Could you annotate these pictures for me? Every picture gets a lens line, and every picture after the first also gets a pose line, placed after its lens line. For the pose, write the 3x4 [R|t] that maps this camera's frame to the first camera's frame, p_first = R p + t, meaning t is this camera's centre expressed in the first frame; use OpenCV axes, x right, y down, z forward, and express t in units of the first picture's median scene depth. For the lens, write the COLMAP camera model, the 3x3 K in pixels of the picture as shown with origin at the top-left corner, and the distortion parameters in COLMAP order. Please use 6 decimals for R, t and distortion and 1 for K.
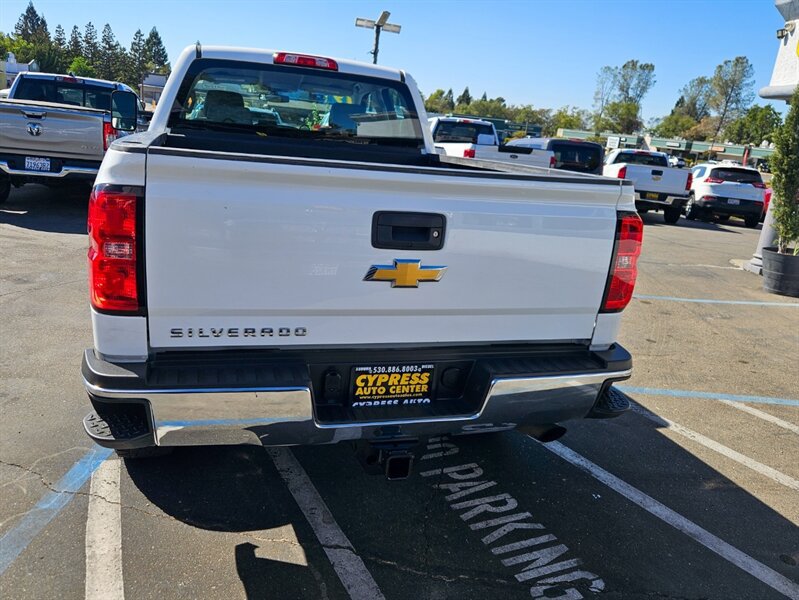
lens RADIAL K [[621.1, 0, 391.9], [0, 621.1, 291.4], [0, 0, 1]] dist [0.053322, -0.038070]
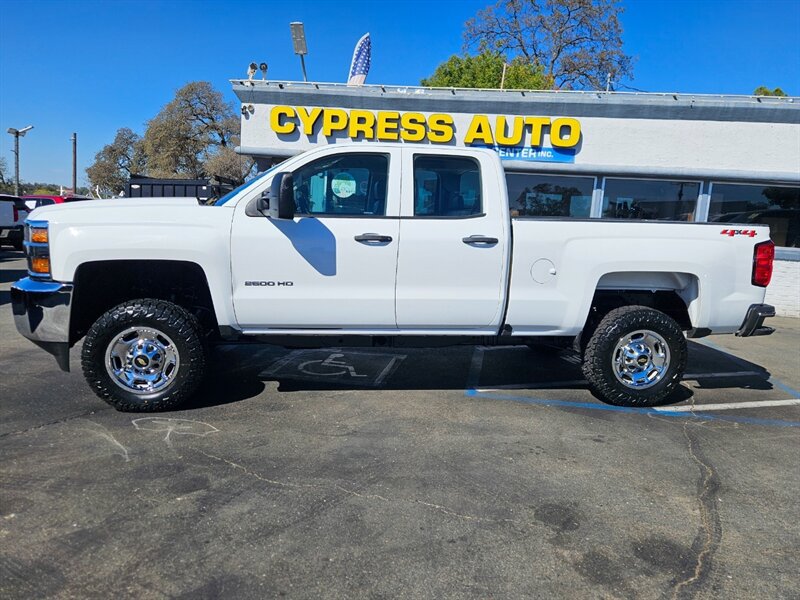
lens RADIAL K [[572.5, 0, 389.0], [0, 572.5, 301.8], [0, 0, 1]] dist [0.060409, -0.038563]
pose [[0.171147, -0.234072, 0.957037, -1.437438], [0.219574, 0.956000, 0.194552, -0.346791], [-0.960466, 0.176843, 0.215013, 0.940894]]
